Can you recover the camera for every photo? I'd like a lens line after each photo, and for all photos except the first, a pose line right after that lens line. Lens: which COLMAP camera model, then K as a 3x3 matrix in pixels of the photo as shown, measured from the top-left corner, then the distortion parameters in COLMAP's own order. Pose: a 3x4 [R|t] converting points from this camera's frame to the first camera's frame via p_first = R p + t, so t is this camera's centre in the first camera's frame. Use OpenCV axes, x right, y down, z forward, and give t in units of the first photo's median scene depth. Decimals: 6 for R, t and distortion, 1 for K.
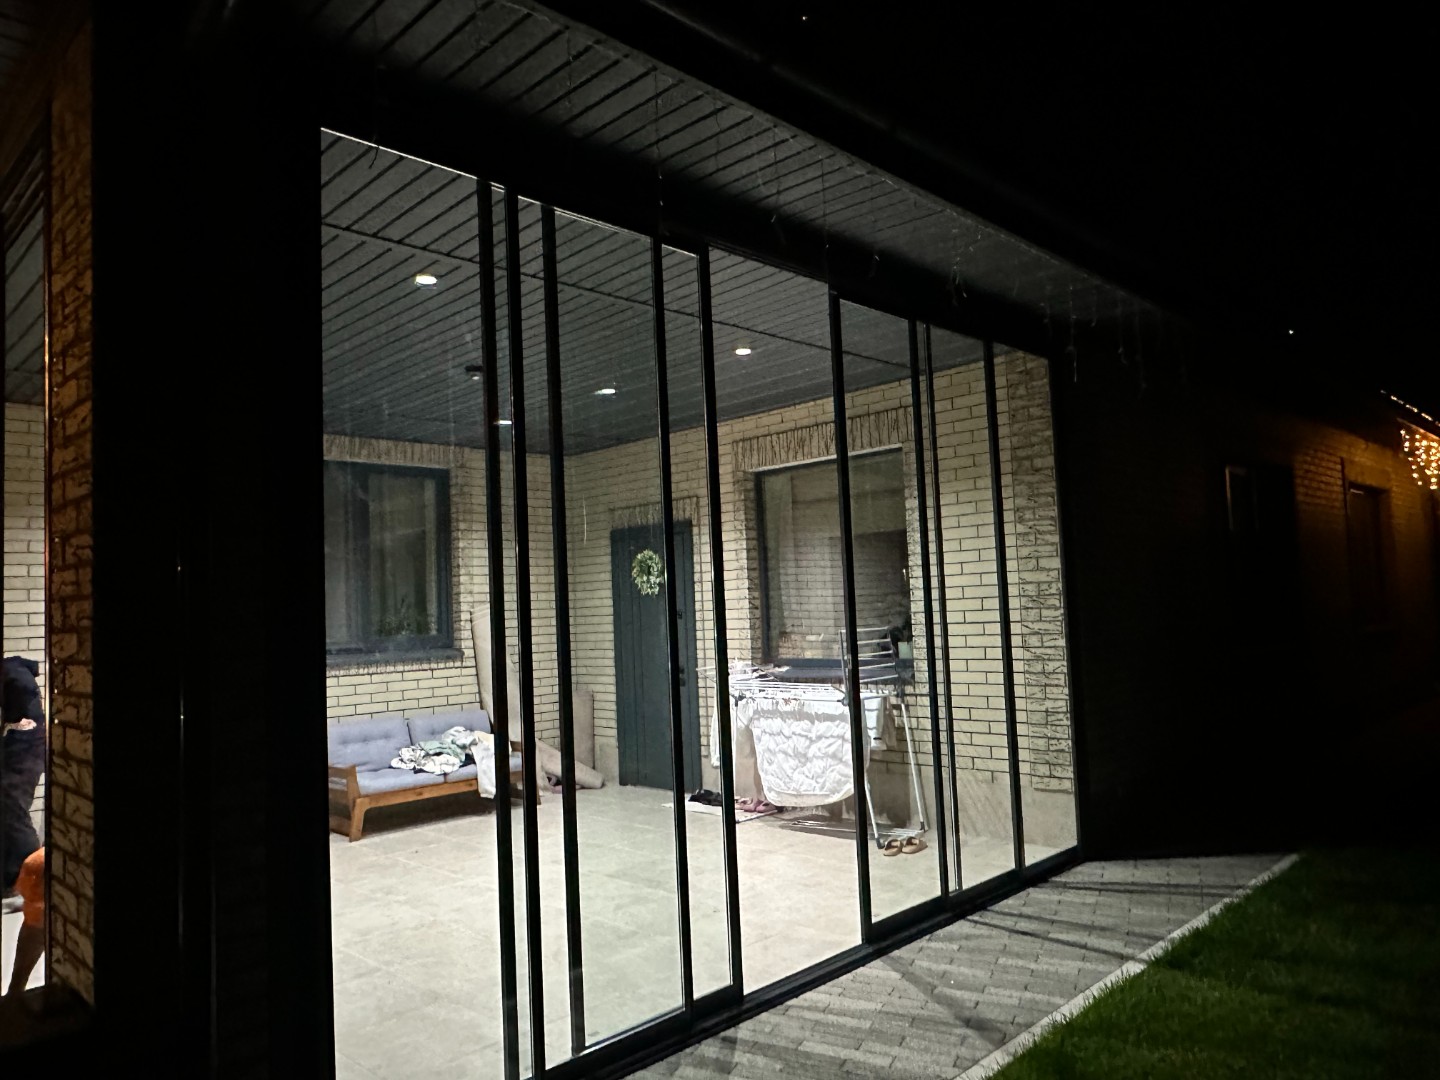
lens RADIAL K [[1004.7, 0, 720.0], [0, 1004.7, 540.0], [0, 0, 1]] dist [-0.007813, -0.000946]
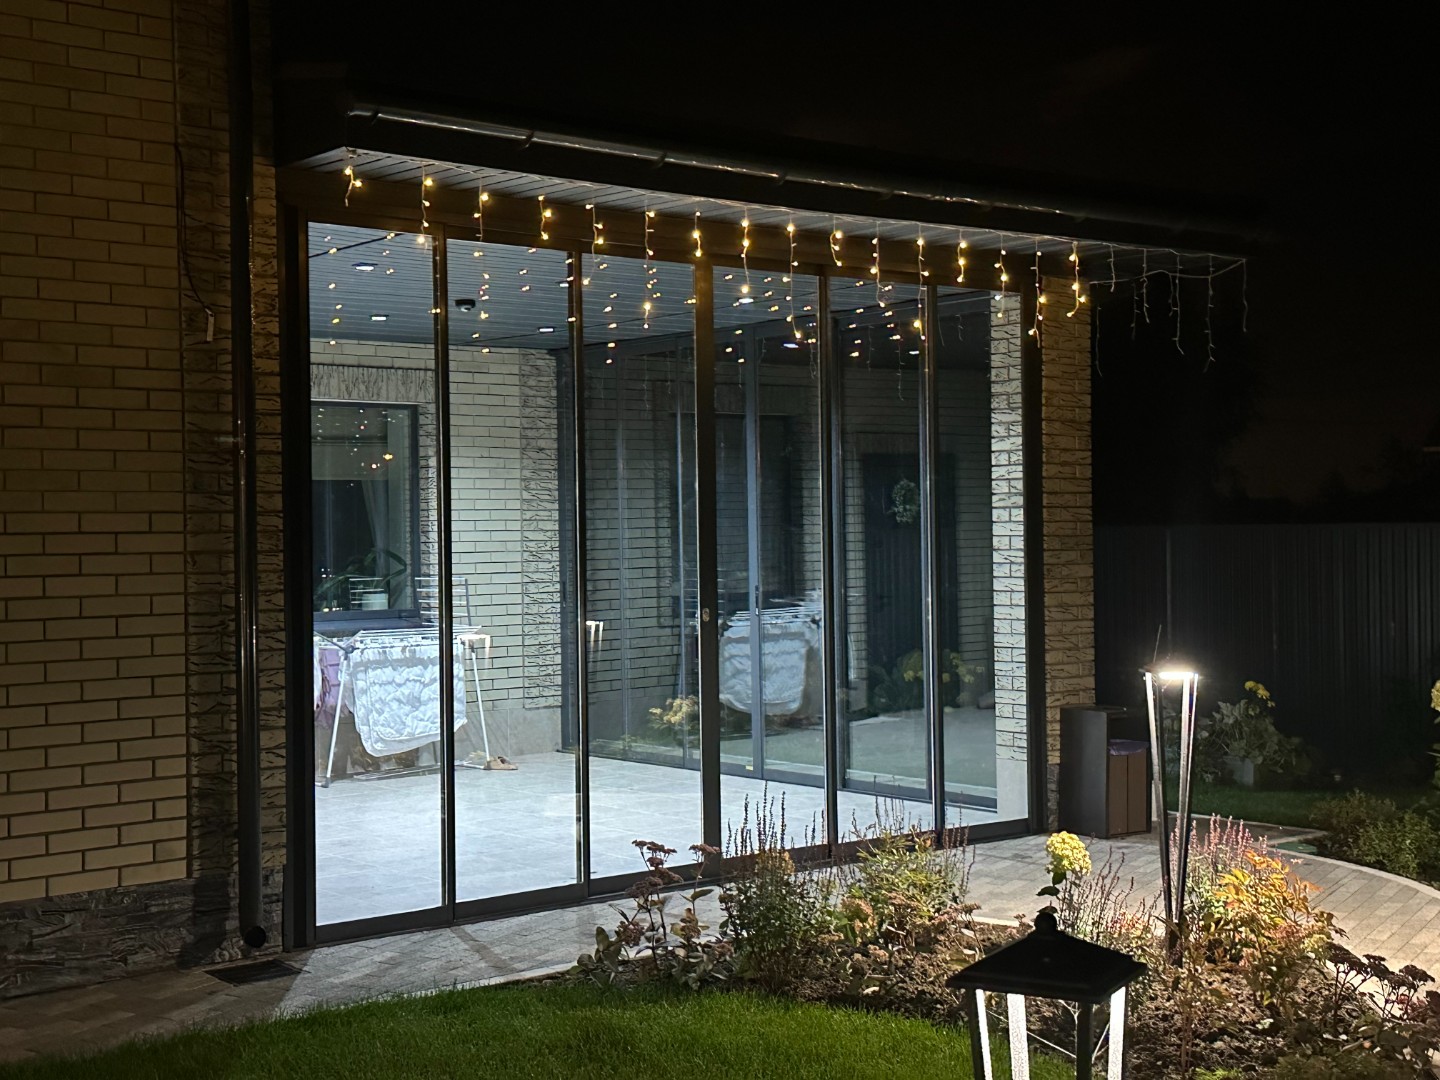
lens RADIAL K [[1977.9, 0, 720.0], [0, 1977.9, 540.0], [0, 0, 1]] dist [0.003249, 0.002726]
pose [[0.077921, 0.034108, 0.996376, -2.052080], [-0.061793, 0.997658, -0.029319, 0.097405], [-0.995043, -0.059285, 0.079846, 0.575989]]
